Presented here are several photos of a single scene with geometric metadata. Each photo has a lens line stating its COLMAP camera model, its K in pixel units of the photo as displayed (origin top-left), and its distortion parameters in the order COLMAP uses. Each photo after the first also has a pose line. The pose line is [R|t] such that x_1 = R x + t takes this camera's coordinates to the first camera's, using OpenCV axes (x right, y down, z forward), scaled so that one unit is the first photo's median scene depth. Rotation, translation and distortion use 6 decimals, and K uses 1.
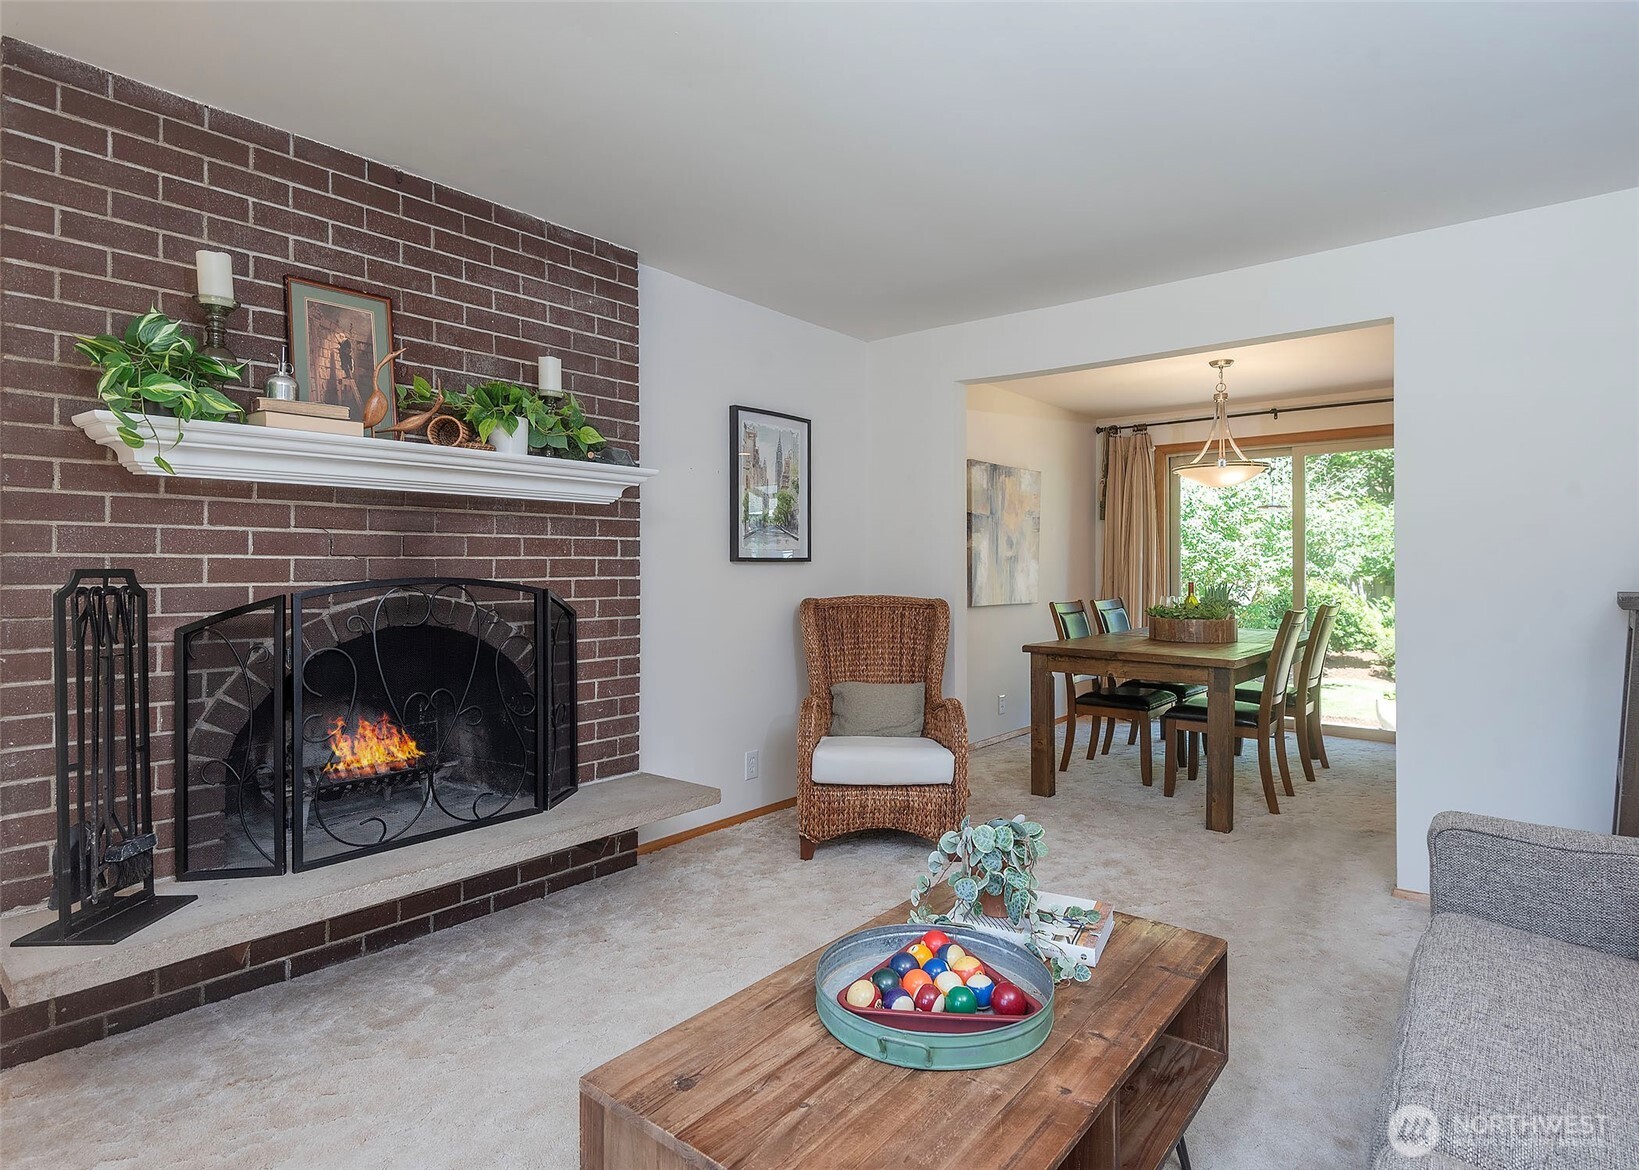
lens RADIAL K [[854.4, 0, 822.3], [0, 854.4, 572.4], [0, 0, 1]] dist [0.026052, -0.022747]
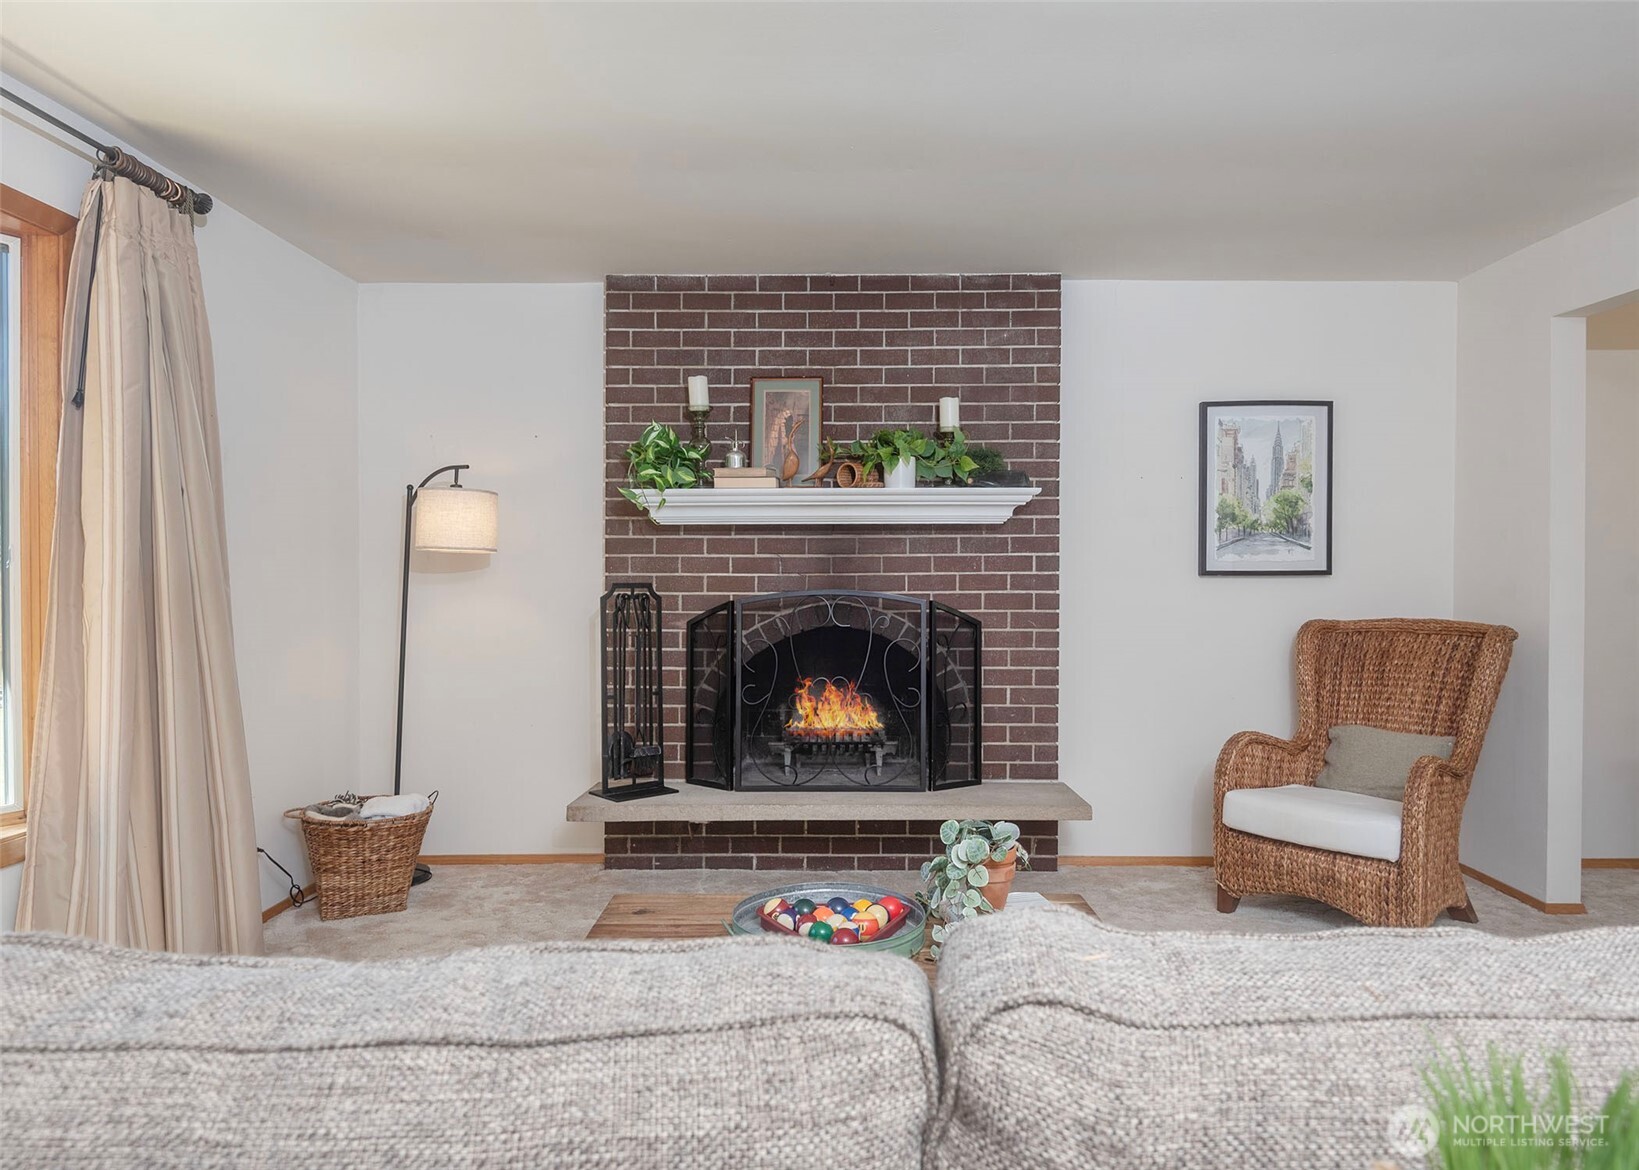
lens RADIAL K [[977.6, 0, 848.4], [0, 977.6, 597.6], [0, 0, 1]] dist [0.026844, -0.000668]
pose [[0.645208, 0.012279, -0.763908, 0.564919], [-0.004918, 0.999917, 0.011919, 0.000118], [0.763991, -0.003934, 0.645215, 0.055519]]
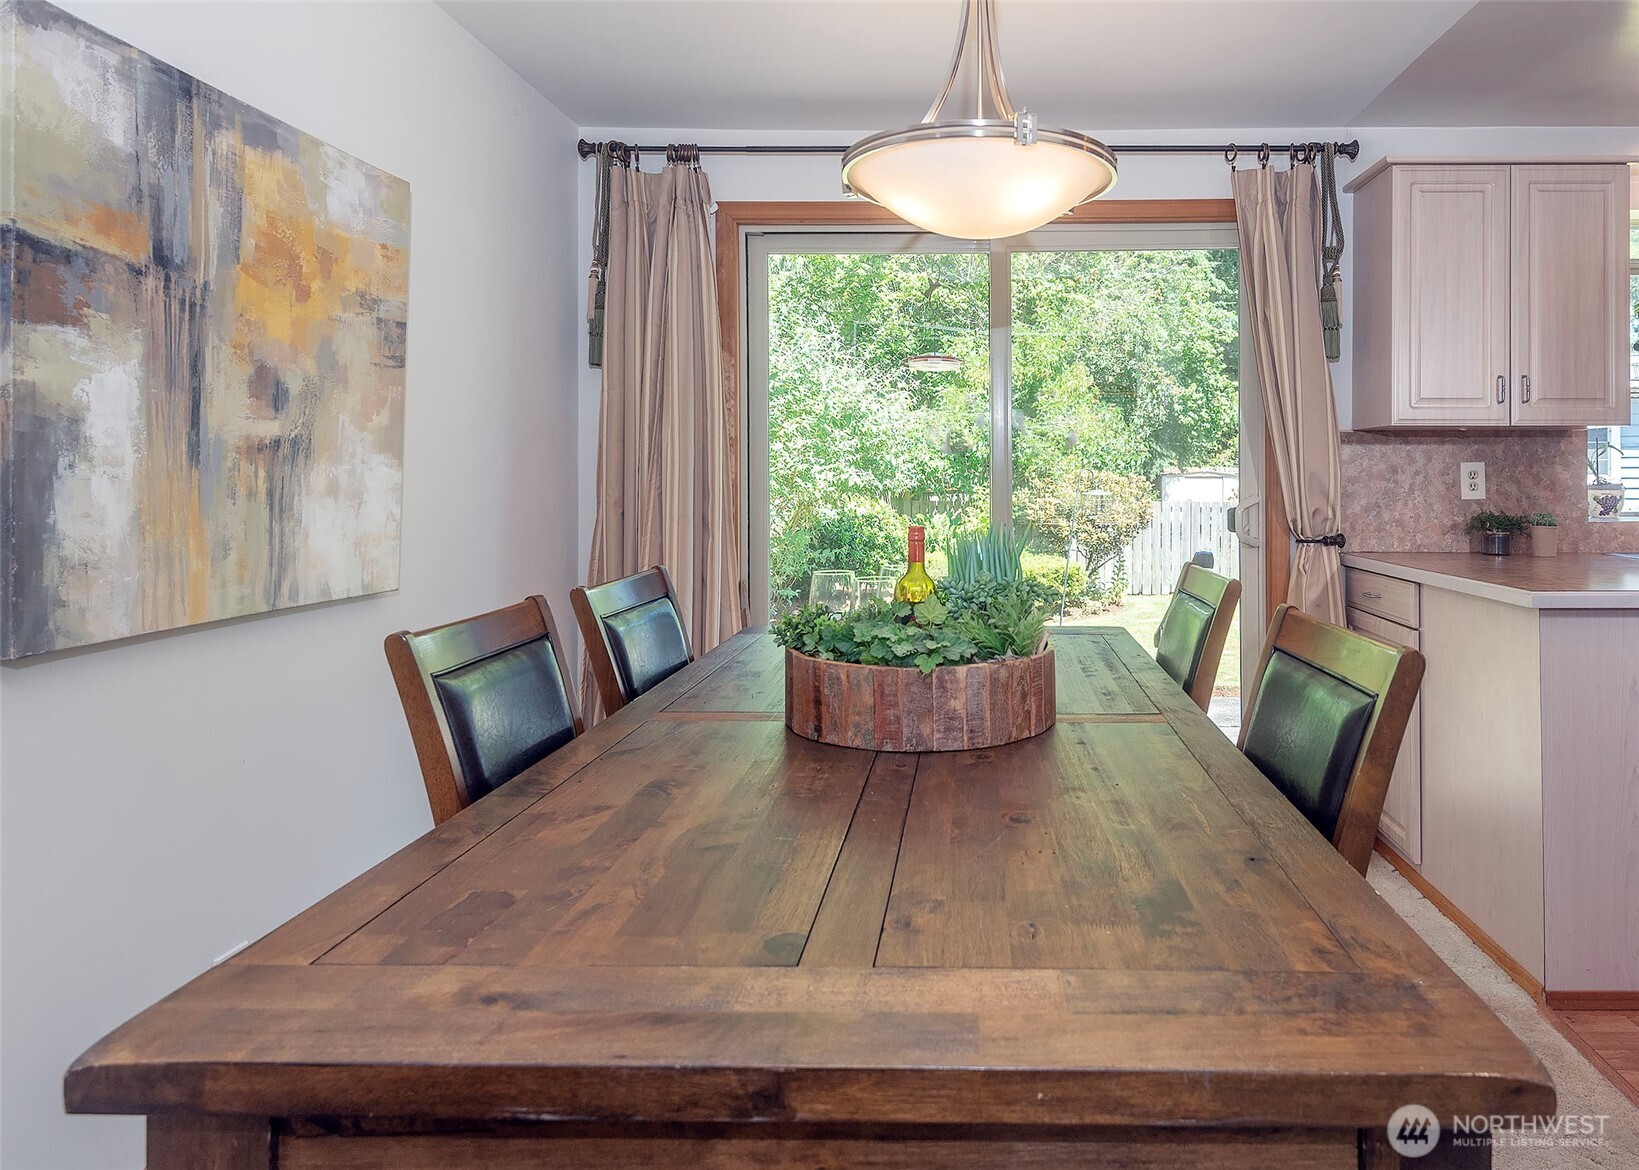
lens RADIAL K [[1018.9, 0, 997.1], [0, 1018.9, 475.2], [0, 0, 1]] dist [-0.000705, -0.003369]
pose [[0.758752, 0.001623, 0.651378, 0.352394], [0.005710, 0.999942, -0.009143, -0.004581], [-0.651355, 0.010657, 0.758698, 1.145645]]
